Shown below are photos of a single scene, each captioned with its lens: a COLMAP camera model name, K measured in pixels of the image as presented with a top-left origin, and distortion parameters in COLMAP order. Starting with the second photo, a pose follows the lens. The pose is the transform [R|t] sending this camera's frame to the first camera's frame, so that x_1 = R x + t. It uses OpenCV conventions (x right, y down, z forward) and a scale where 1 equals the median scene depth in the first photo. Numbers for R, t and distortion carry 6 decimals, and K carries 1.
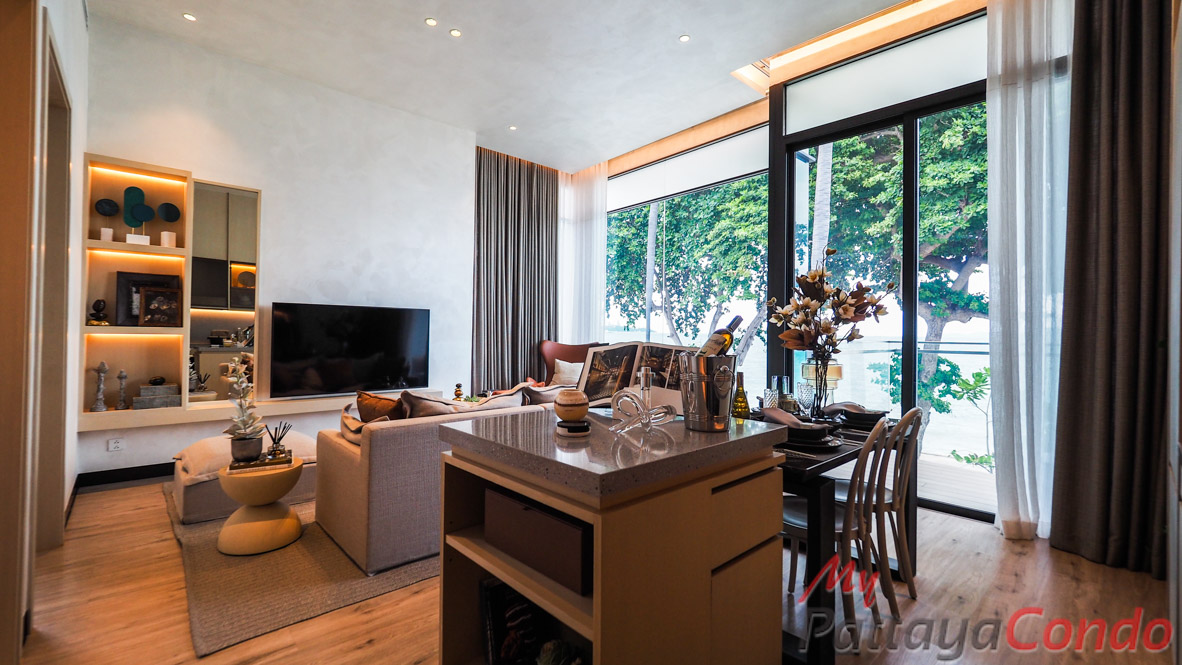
lens RADIAL K [[508.9, 0, 587.8], [0, 508.9, 328.6], [0, 0, 1]] dist [-0.005033, -0.000172]
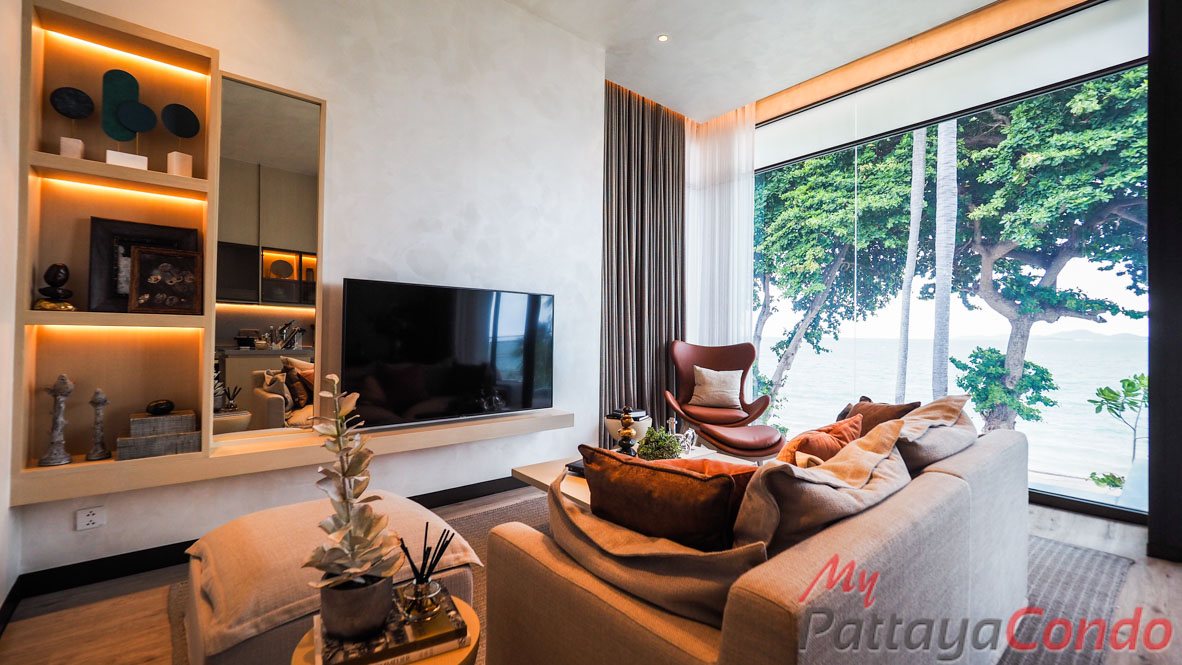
lens RADIAL K [[498.4, 0, 579.2], [0, 498.4, 329.7], [0, 0, 1]] dist [-0.000416, -0.000039]
pose [[0.999511, -0.002381, -0.031191, -0.253574], [0.002255, 0.999989, -0.004075, 0.012631], [0.031201, 0.004002, 0.999505, 0.320178]]
